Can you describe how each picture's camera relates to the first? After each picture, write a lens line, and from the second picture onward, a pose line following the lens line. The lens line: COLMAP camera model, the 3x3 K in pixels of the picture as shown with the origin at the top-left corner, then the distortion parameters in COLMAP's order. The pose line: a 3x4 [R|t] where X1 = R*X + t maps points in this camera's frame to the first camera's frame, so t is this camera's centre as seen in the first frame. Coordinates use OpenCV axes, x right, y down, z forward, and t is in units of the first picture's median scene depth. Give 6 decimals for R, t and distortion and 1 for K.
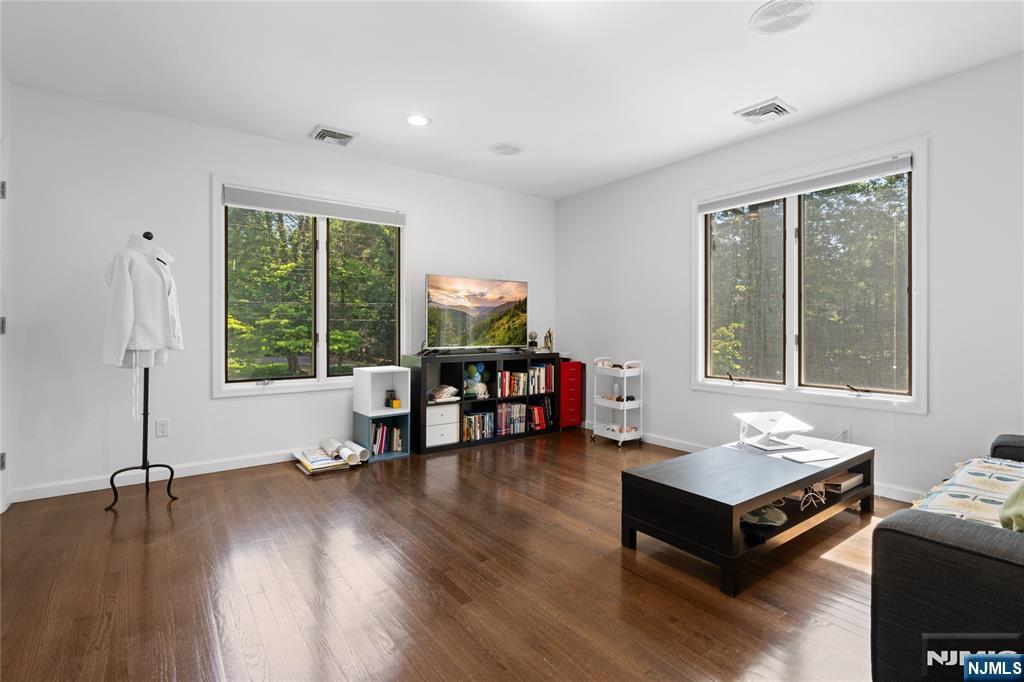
lens RADIAL K [[481.3, 0, 515.8], [0, 481.3, 325.4], [0, 0, 1]] dist [0.001149, 0.000136]
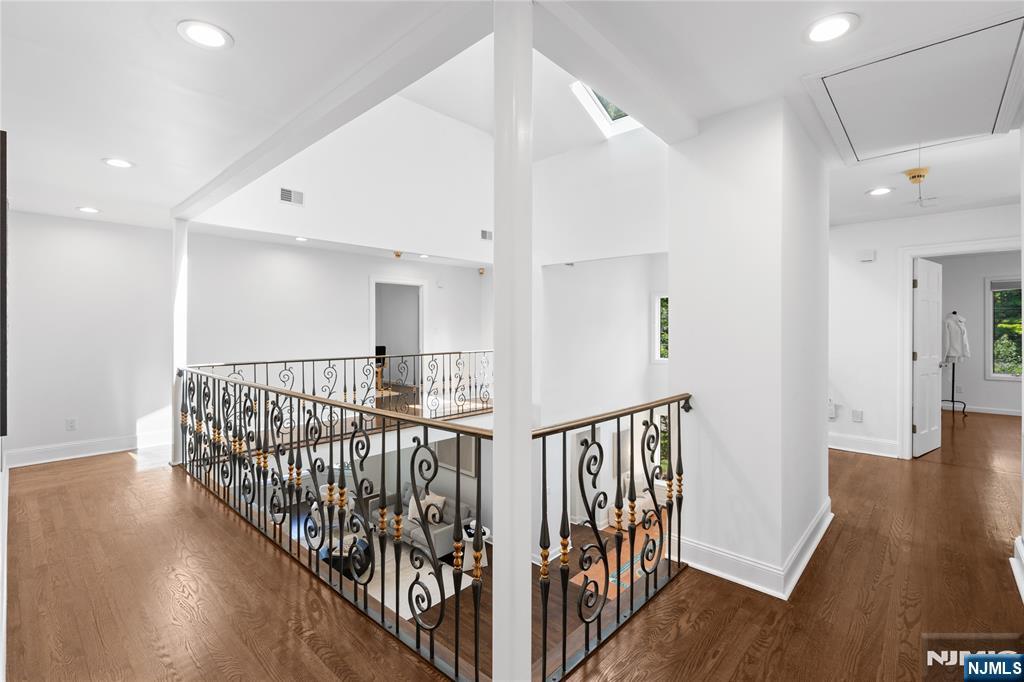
lens RADIAL K [[459.2, 0, 507.5], [0, 459.2, 329.6], [0, 0, 1]] dist [-0.001997, -0.000452]
pose [[0.180877, 0.004595, -0.983495, 0.915670], [0.003926, 0.999978, 0.005394, -0.086347], [0.983498, -0.004837, 0.180855, -1.352312]]
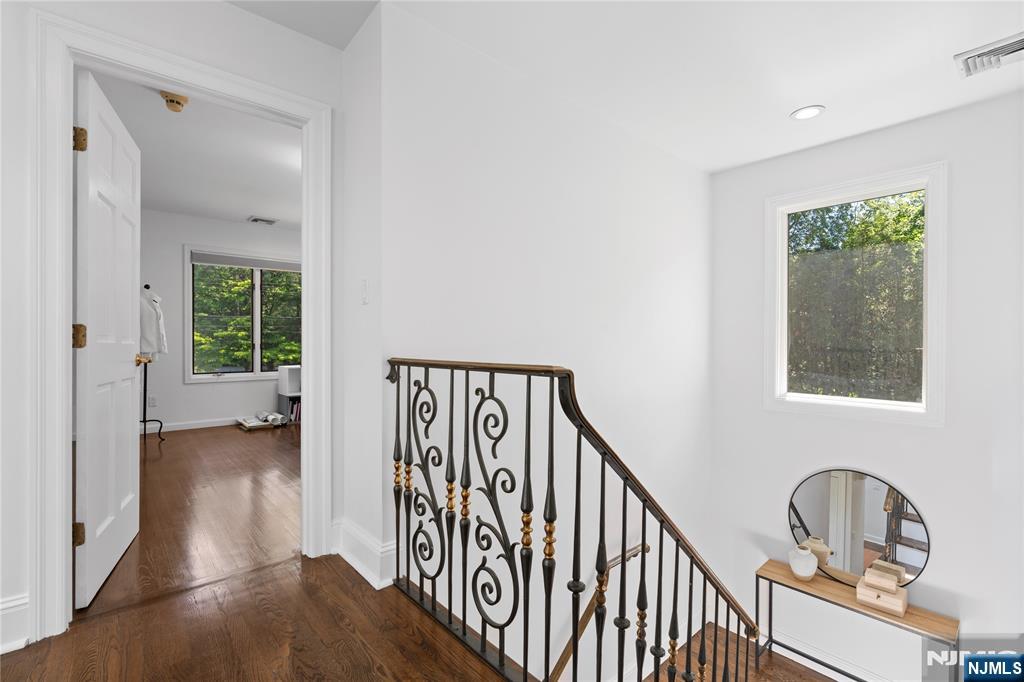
lens RADIAL K [[465.8, 0, 514.2], [0, 465.8, 340.0], [0, 0, 1]] dist [-0.000879, 0.000274]
pose [[0.997087, 0.001803, 0.076254, 0.310763], [-0.002221, 0.999983, 0.005399, -0.005360], [-0.076243, -0.005553, 0.997074, -0.564096]]
